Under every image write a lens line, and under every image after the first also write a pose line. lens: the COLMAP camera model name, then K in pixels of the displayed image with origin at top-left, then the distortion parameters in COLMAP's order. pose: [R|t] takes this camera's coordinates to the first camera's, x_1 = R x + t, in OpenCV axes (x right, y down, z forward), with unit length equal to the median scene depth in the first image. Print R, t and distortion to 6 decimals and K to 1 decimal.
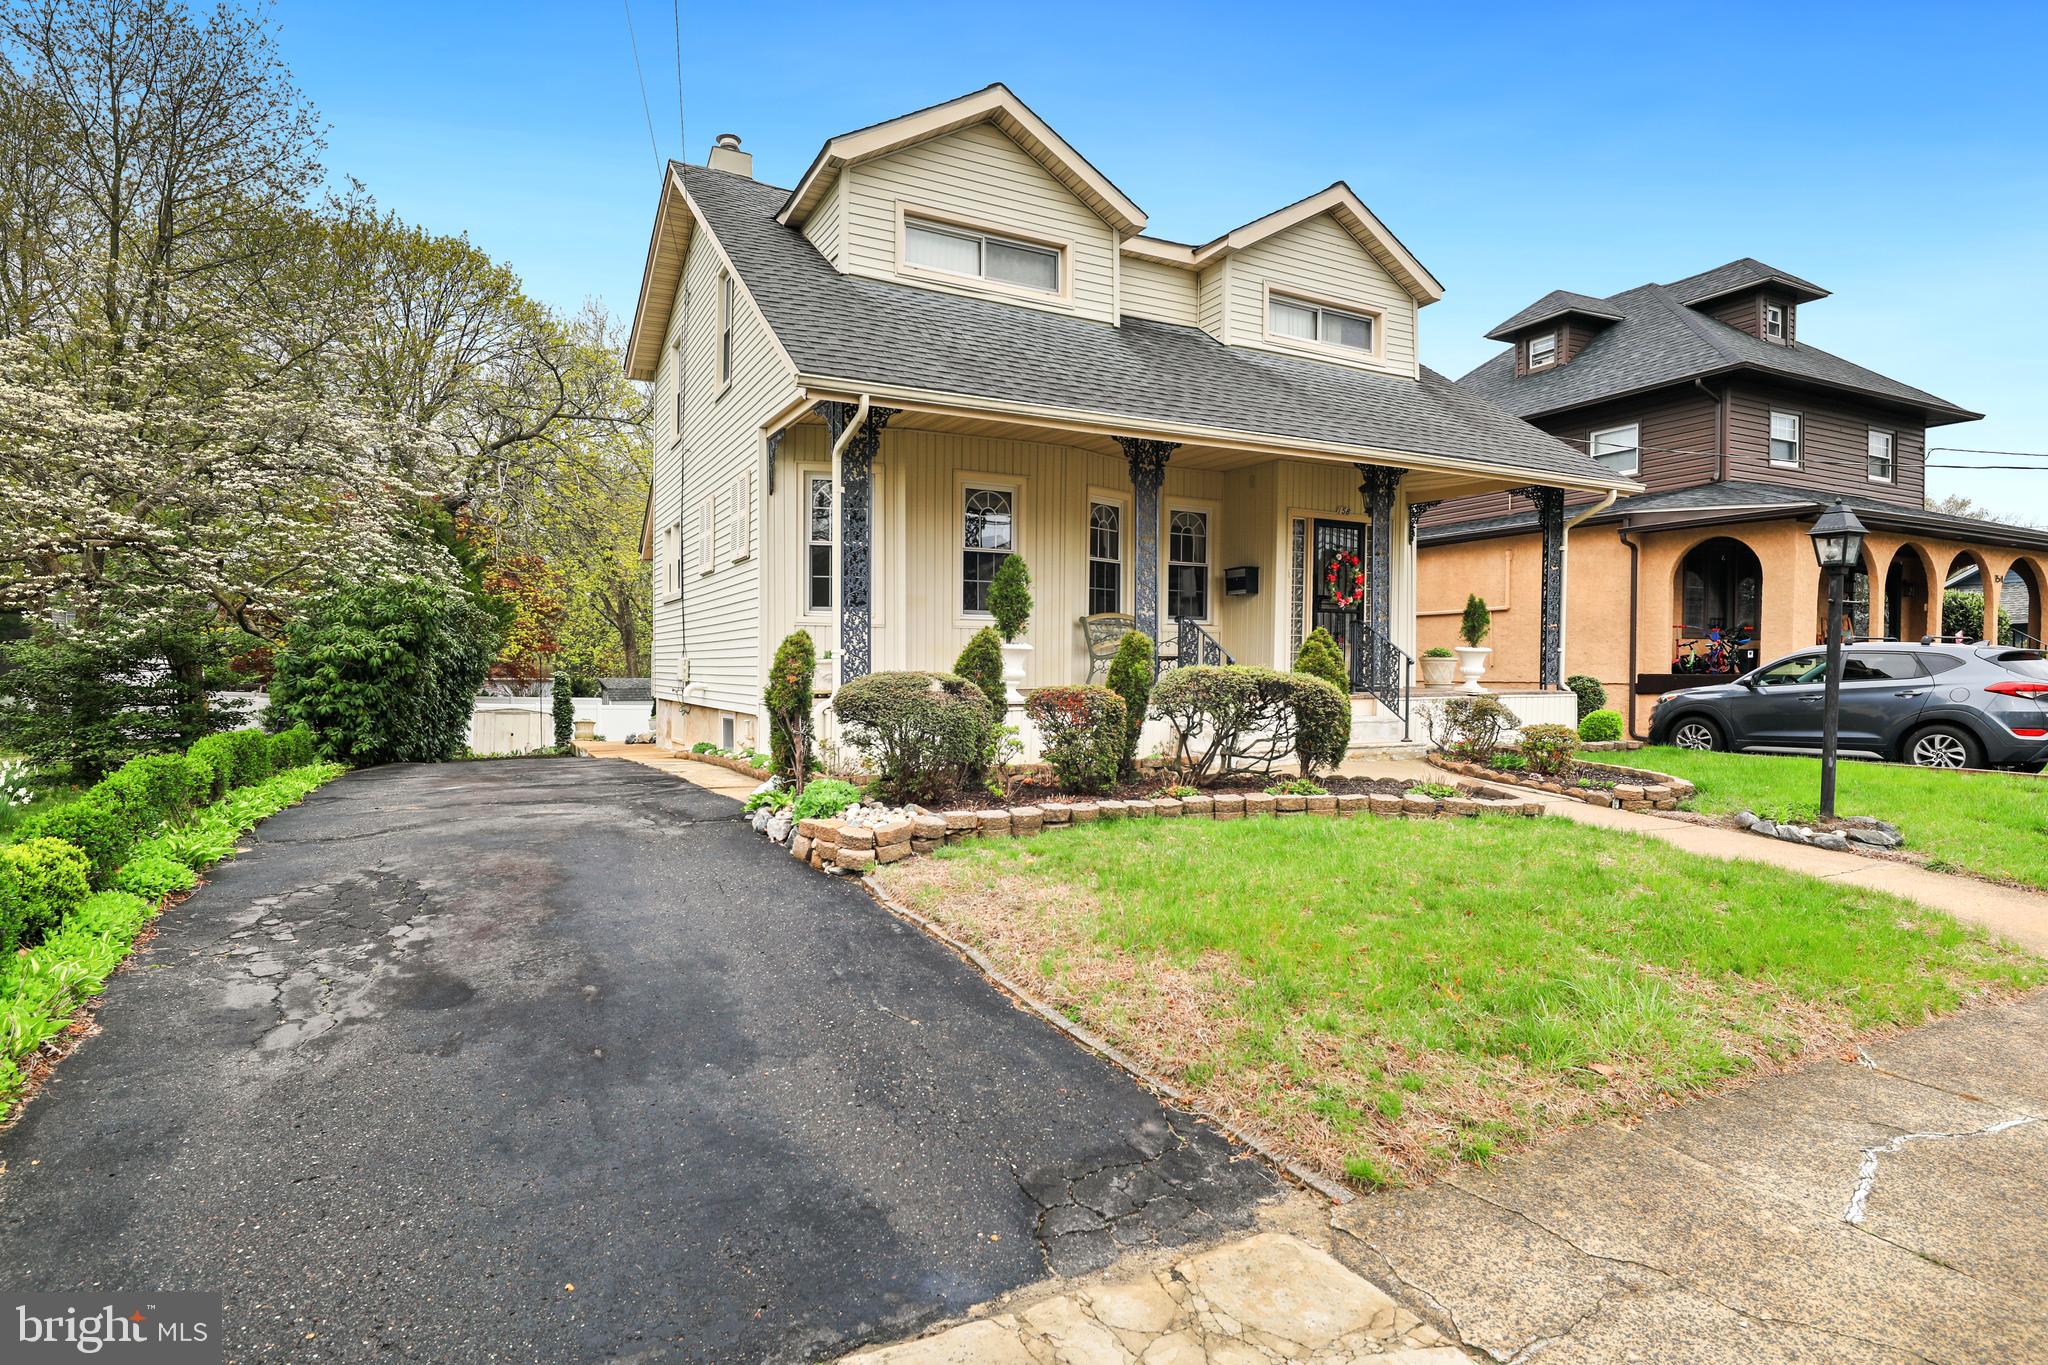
lens RADIAL K [[1063.0, 0, 1028.9], [0, 1063.0, 688.0], [0, 0, 1]] dist [0.012384, 0.000134]
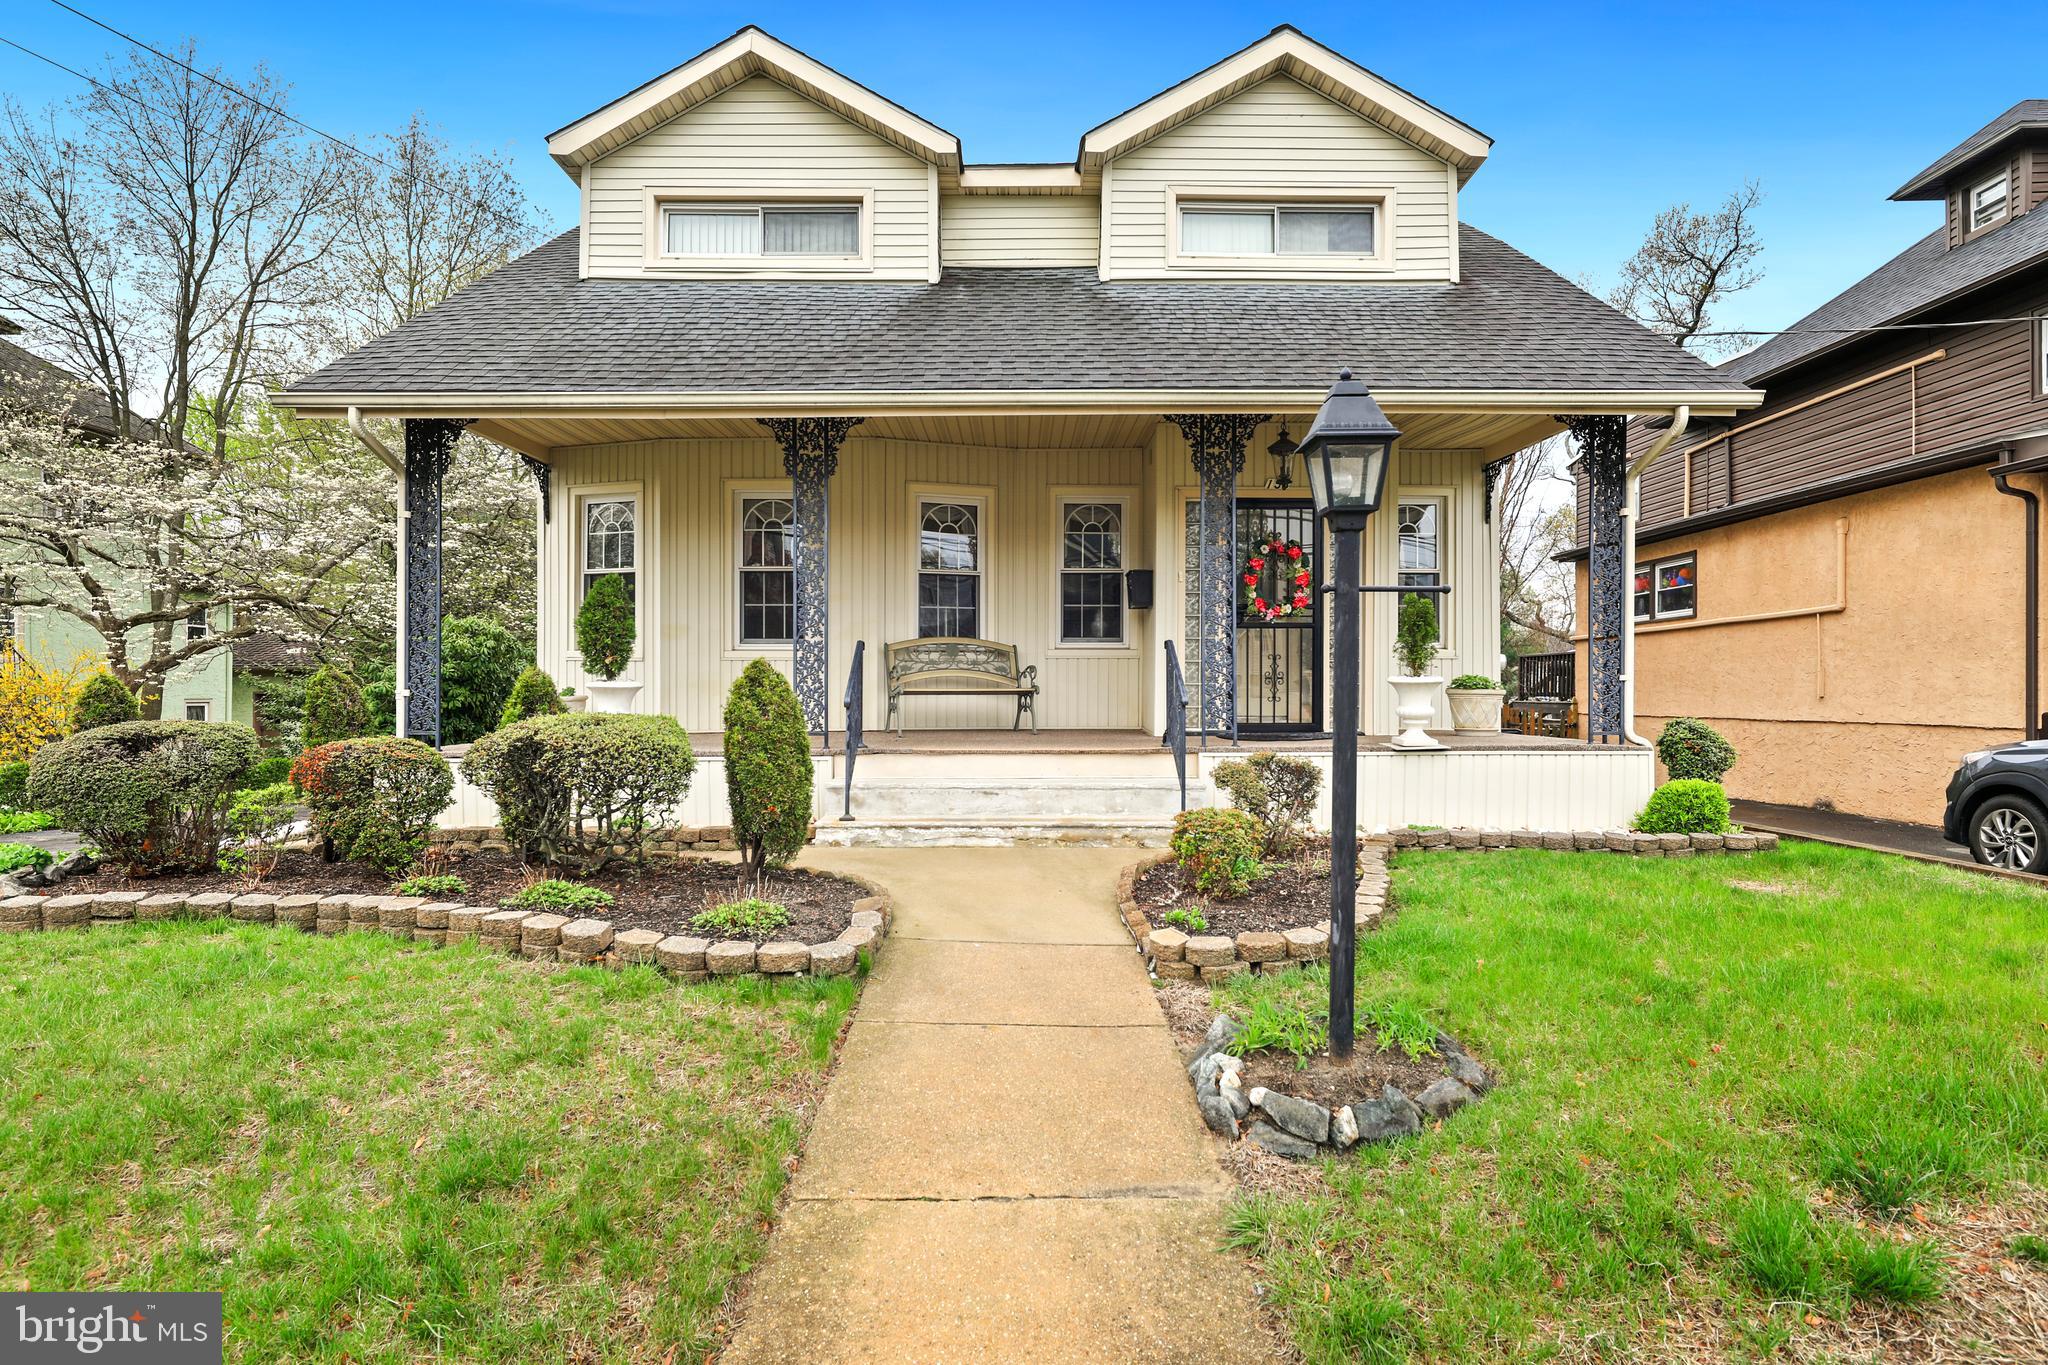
lens RADIAL K [[1087.4, 0, 1024.8], [0, 1087.4, 685.8], [0, 0, 1]] dist [0.006896, -0.000986]
pose [[0.884472, -0.005430, -0.466562, 0.496961], [-0.006266, 0.999704, -0.023513, -0.014684], [0.466552, 0.023720, 0.884176, 0.293655]]
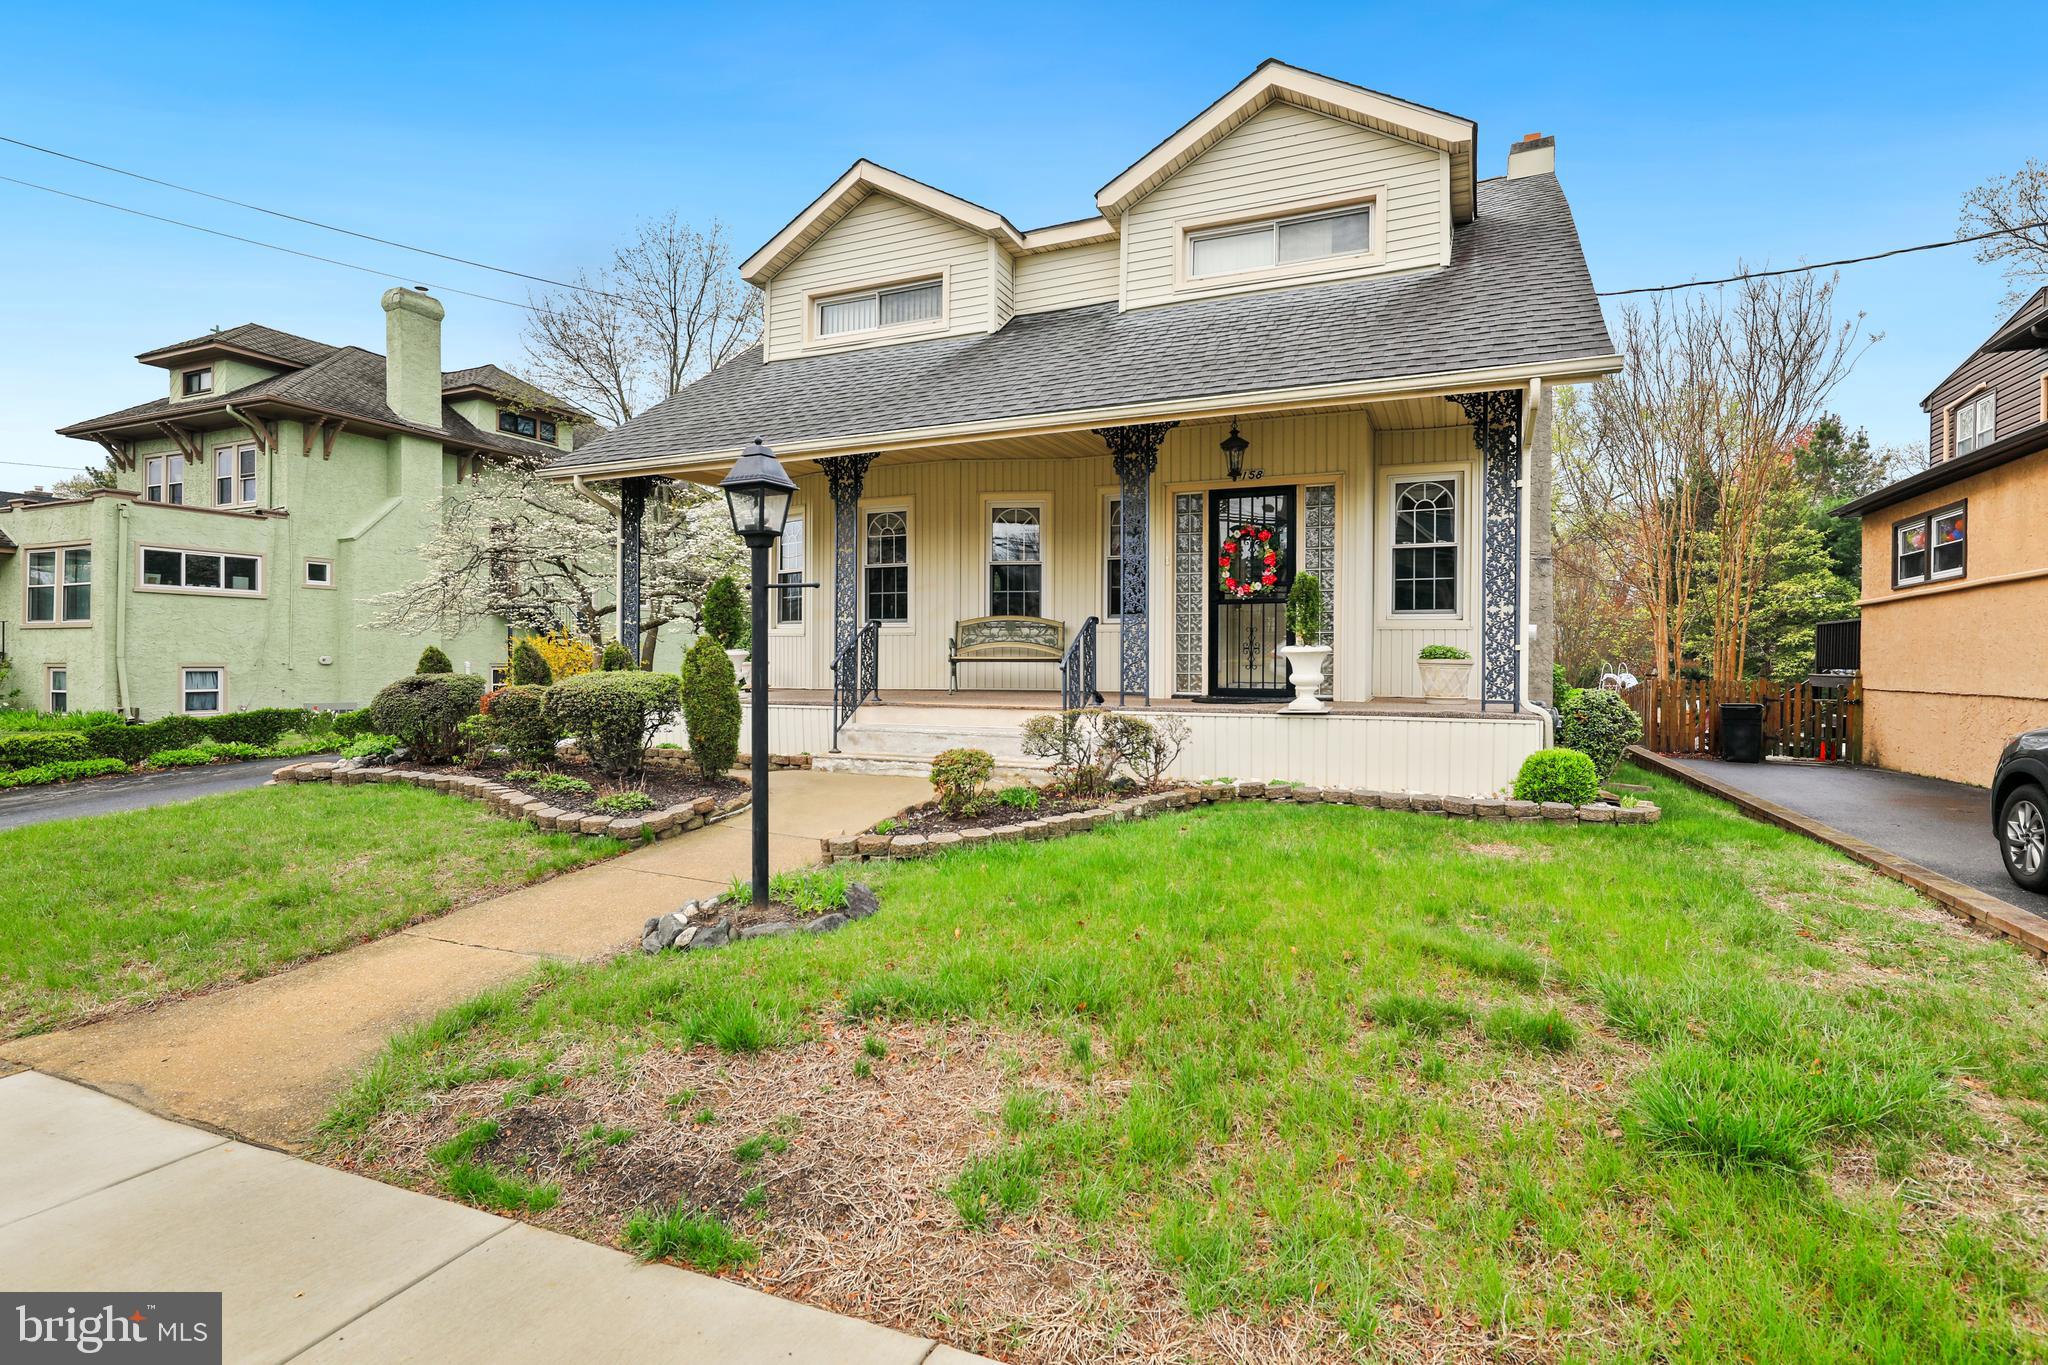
lens RADIAL K [[979.5, 0, 1022.8], [0, 979.5, 665.9], [0, 0, 1]] dist [0.000954, 0.001081]
pose [[0.617238, 0.004691, -0.786763, 0.786309], [-0.017630, 0.999814, -0.007870, -0.016052], [0.786579, 0.018728, 0.617205, 0.430831]]
